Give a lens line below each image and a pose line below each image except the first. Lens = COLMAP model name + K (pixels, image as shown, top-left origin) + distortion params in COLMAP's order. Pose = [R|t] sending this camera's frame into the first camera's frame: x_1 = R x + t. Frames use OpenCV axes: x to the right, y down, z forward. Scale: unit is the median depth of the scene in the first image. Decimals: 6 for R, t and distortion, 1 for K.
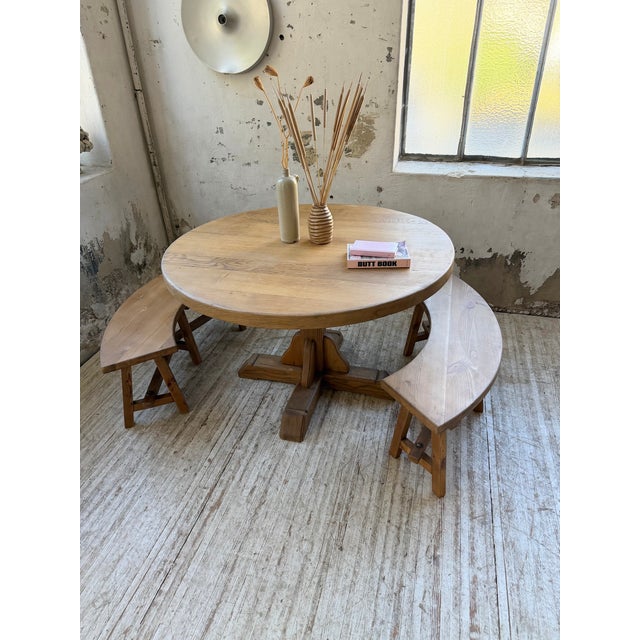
lens RADIAL K [[453.7, 0, 324.3], [0, 453.7, 319.4], [0, 0, 1]] dist [0.033239, -0.041959]
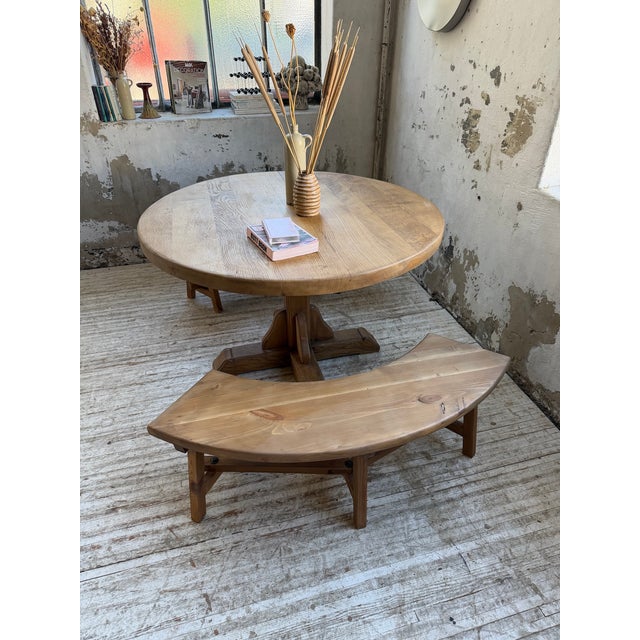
lens RADIAL K [[454.5, 0, 320.0], [0, 454.5, 320.0], [0, 0, 1]] dist [0.045531, -0.060332]
pose [[0.498937, 0.498529, -0.708894, 0.753930], [-0.463885, 0.844562, 0.267443, -0.244504], [0.732033, 0.195408, 0.652643, 0.449647]]
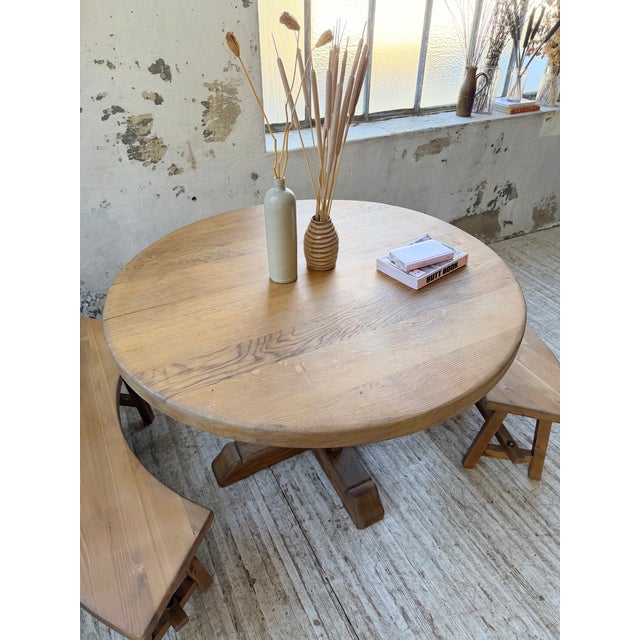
lens RADIAL K [[456.5, 0, 319.0], [0, 456.5, 317.6], [0, 0, 1]] dist [-0.001039, -0.005406]
pose [[0.741188, -0.372832, 0.558244, -0.438256], [0.326581, 0.926811, 0.185380, -0.226031], [-0.586502, 0.044910, 0.808701, 0.410393]]
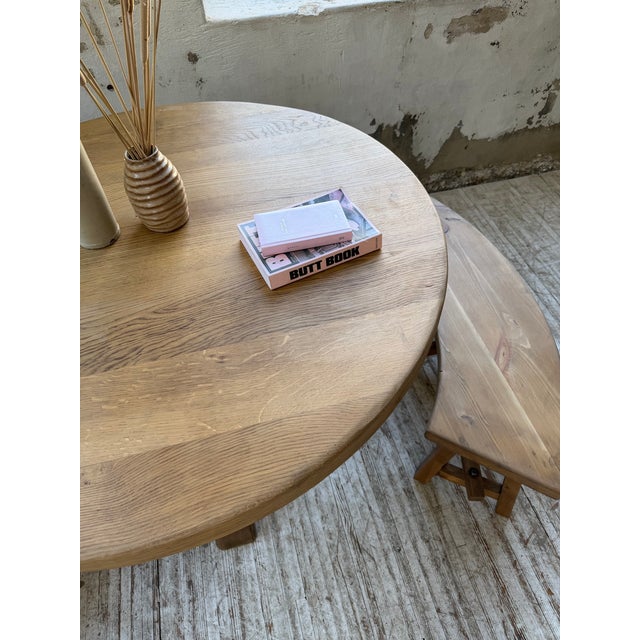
lens RADIAL K [[460.9, 0, 320.0], [0, 460.9, 318.0], [0, 0, 1]] dist [-0.000748, -0.004926]
pose [[0.872863, -0.373841, 0.313614, -0.057350], [0.256606, 0.898314, 0.356631, -0.210564], [-0.415047, -0.230815, 0.880034, 0.462937]]
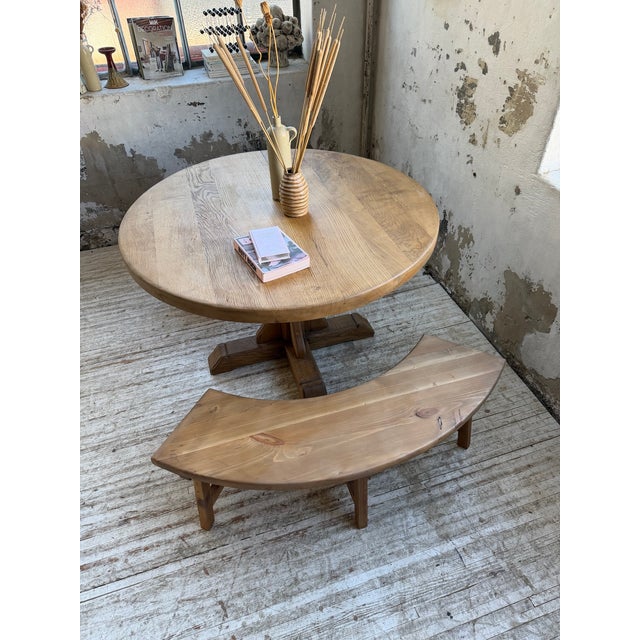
lens RADIAL K [[455.1, 0, 316.9], [0, 455.1, 322.9], [0, 0, 1]] dist [0.038289, -0.050001]
pose [[0.531722, 0.576960, -0.619991, 0.670031], [-0.429590, 0.814628, 0.389659, -0.352029], [0.729880, 0.059151, 0.681012, 0.436213]]
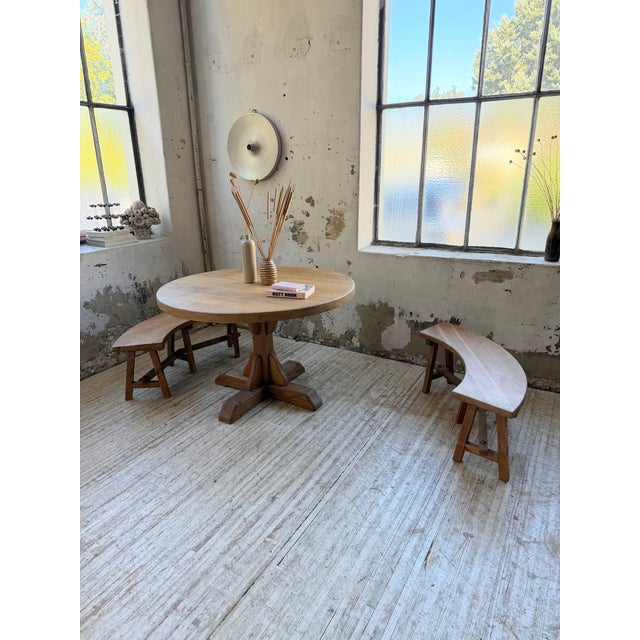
lens RADIAL K [[447.4, 0, 320.9], [0, 447.4, 317.6], [0, 0, 1]] dist [0.115958, -0.199266]
pose [[0.964206, 0.092282, -0.248578, 0.511127], [-0.145235, 0.968152, -0.203932, 0.196194], [0.221842, 0.232734, 0.946901, -0.293113]]
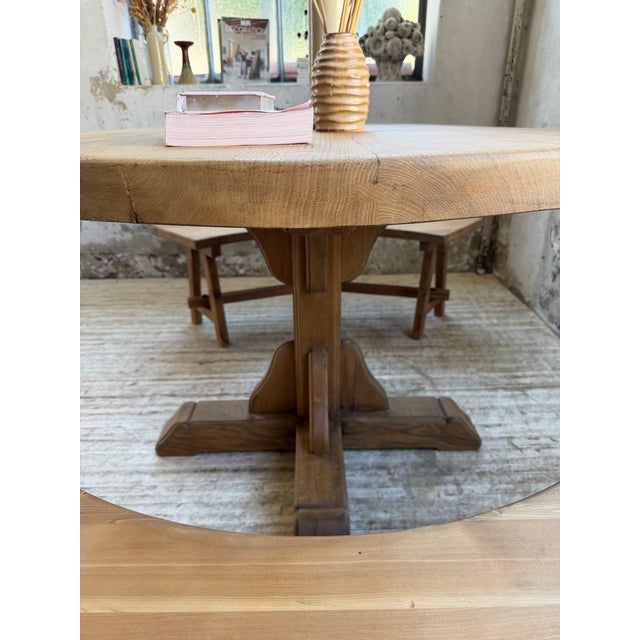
lens RADIAL K [[456.1, 0, 319.5], [0, 456.1, 315.7], [0, 0, 1]] dist [0.107296, -0.161876]
pose [[0.271560, 0.413846, -0.868900, 0.439297], [-0.499594, 0.832274, 0.240263, -0.121620], [0.822594, 0.368851, 0.432767, 0.840136]]
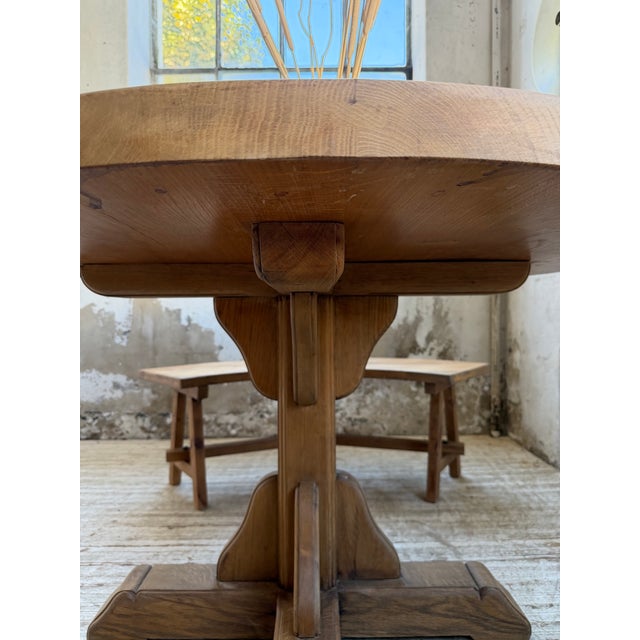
lens RADIAL K [[458.5, 0, 316.3], [0, 458.5, 320.3], [0, 0, 1]] dist [0.032904, -0.060200]
pose [[0.255172, 0.041521, -0.966004, 0.400229], [-0.501239, 0.860030, -0.095437, -0.054752], [0.826830, 0.508551, 0.240267, 0.910277]]
